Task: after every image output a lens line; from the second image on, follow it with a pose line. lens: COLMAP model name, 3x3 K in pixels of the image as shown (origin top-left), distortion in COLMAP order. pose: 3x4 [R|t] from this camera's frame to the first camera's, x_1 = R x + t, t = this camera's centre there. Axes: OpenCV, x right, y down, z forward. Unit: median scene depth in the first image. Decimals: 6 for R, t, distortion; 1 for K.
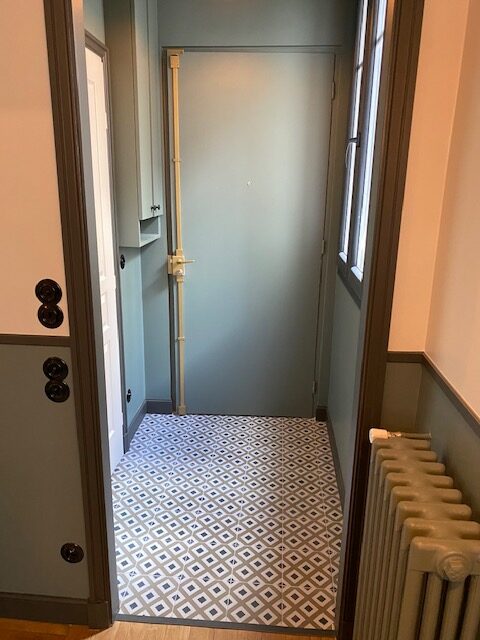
lens RADIAL K [[490.7, 0, 233.5], [0, 490.7, 324.5], [0, 0, 1]] dist [0.055111, -0.065345]
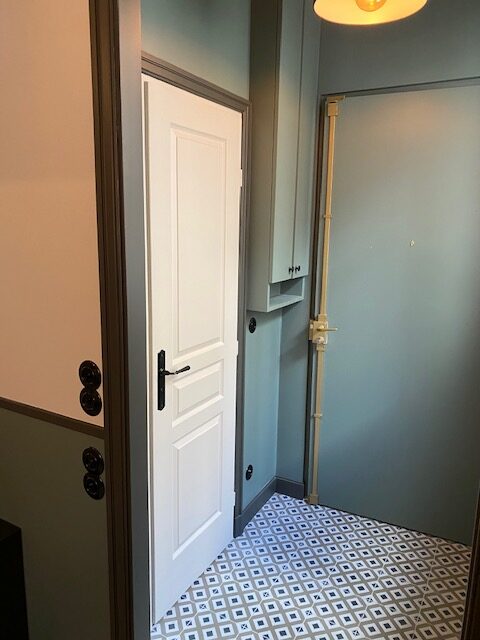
lens RADIAL K [[490.7, 0, 245.4], [0, 490.7, 318.9], [0, 0, 1]] dist [0.055111, -0.065345]
pose [[0.907433, 0.081364, -0.412244, 0.127942], [-0.116159, 0.991416, -0.060015, -0.077318], [0.403822, 0.102345, 0.909095, 0.151445]]
